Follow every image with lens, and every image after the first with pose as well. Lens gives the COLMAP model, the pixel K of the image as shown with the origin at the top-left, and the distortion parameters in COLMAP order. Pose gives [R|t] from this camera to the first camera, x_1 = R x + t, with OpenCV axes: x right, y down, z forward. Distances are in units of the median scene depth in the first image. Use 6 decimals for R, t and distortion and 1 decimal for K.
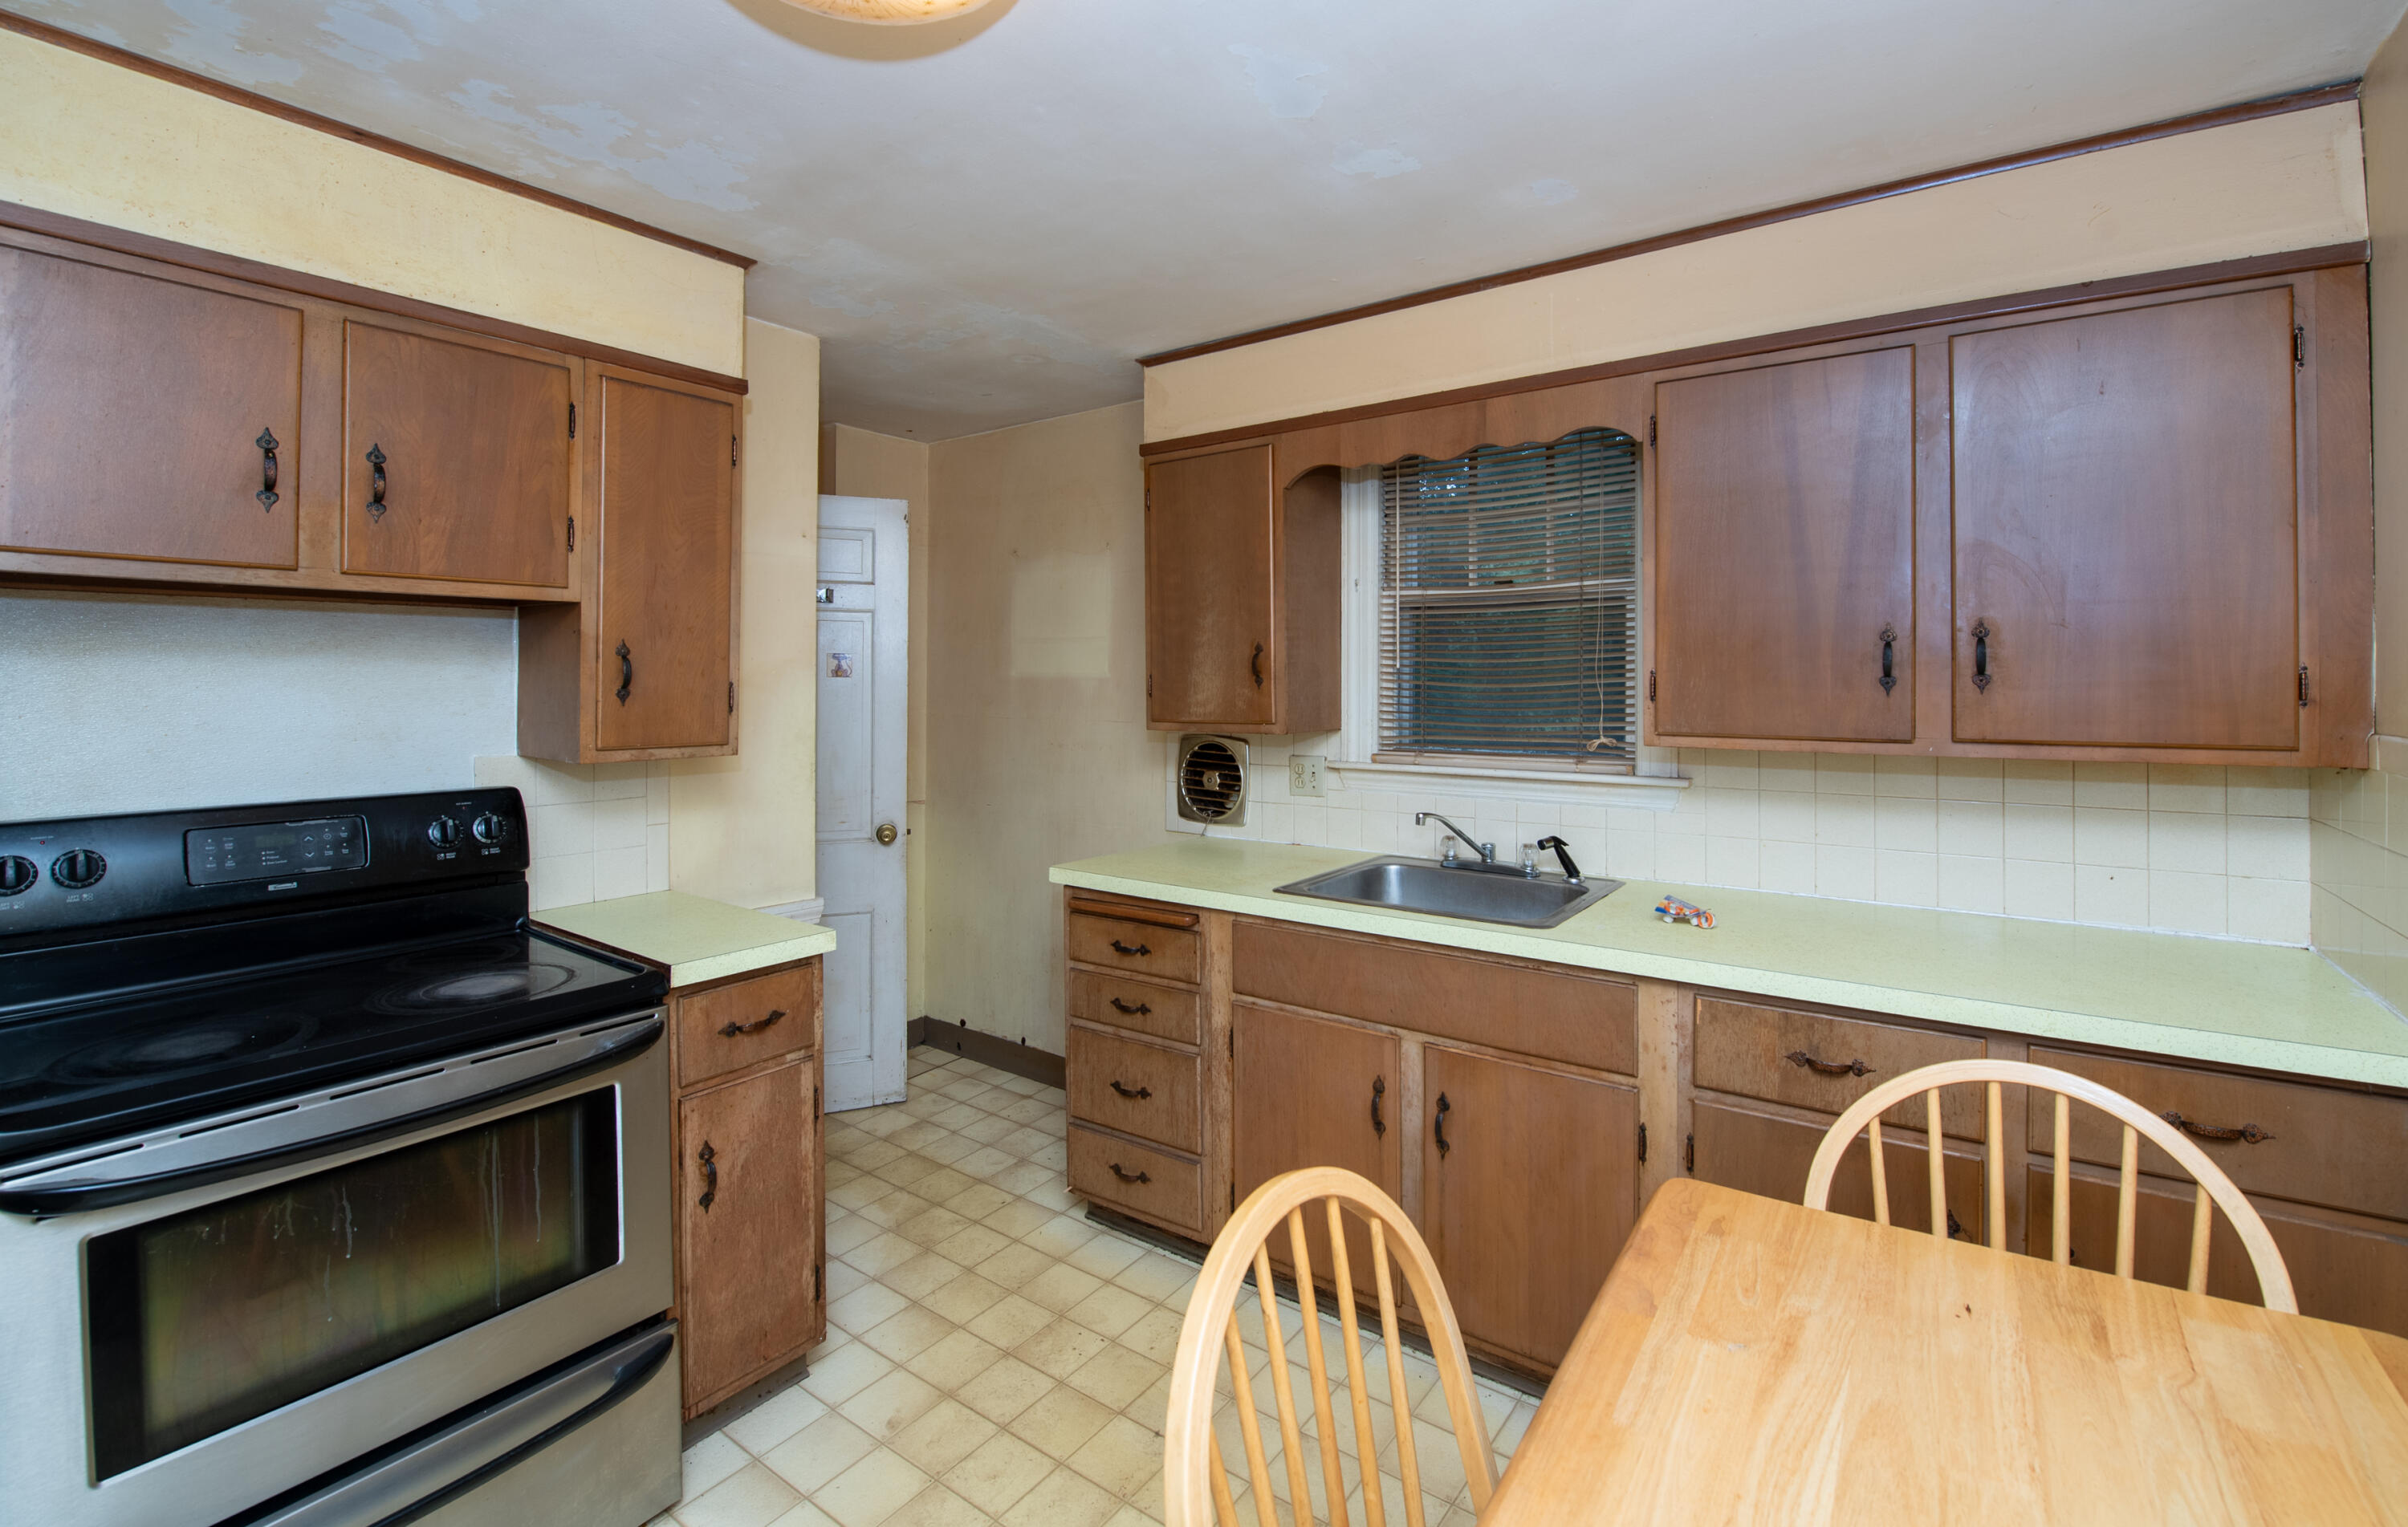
lens RADIAL K [[1018.3, 0, 1315.1], [0, 1018.3, 615.8], [0, 0, 1]] dist [-0.024395, -0.000162]
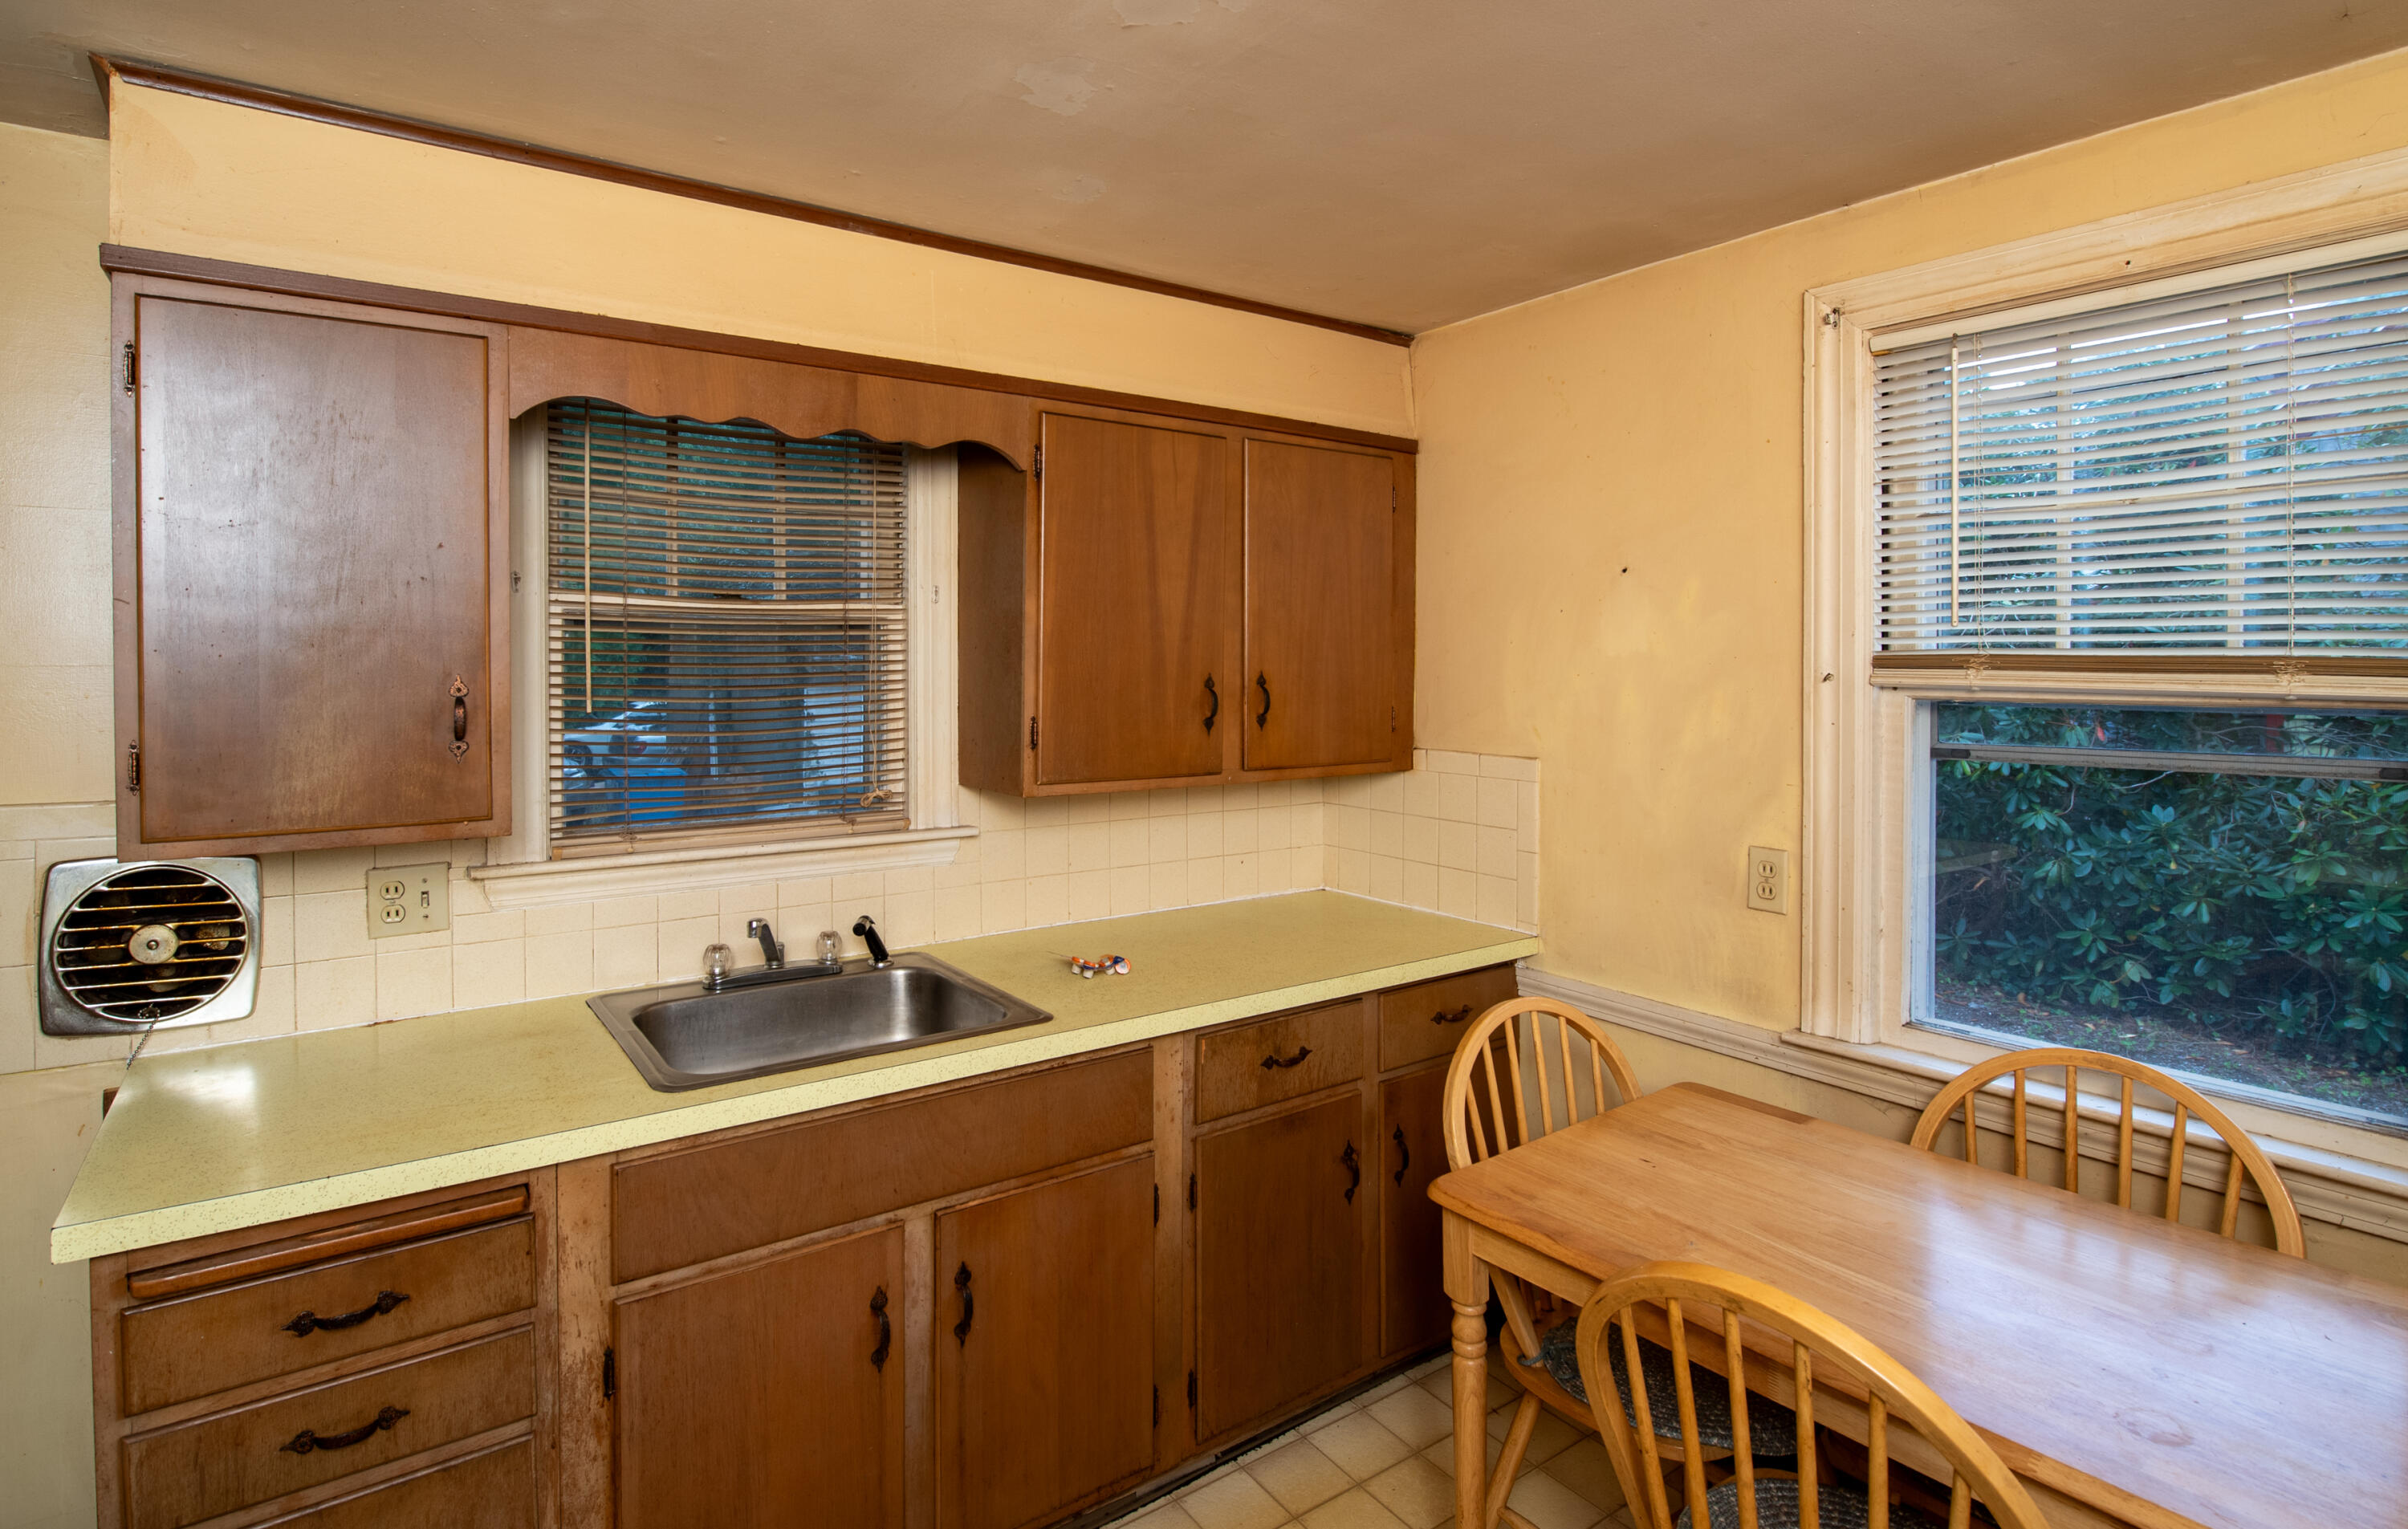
lens RADIAL K [[1142.7, 0, 1101.2], [0, 1142.7, 605.1], [0, 0, 1]] dist [-0.018232, 0.000184]
pose [[0.409382, 0.044417, 0.911281, -0.590883], [-0.059592, 0.997983, -0.021872, -0.028577], [-0.910415, -0.045351, 0.411203, 0.493166]]
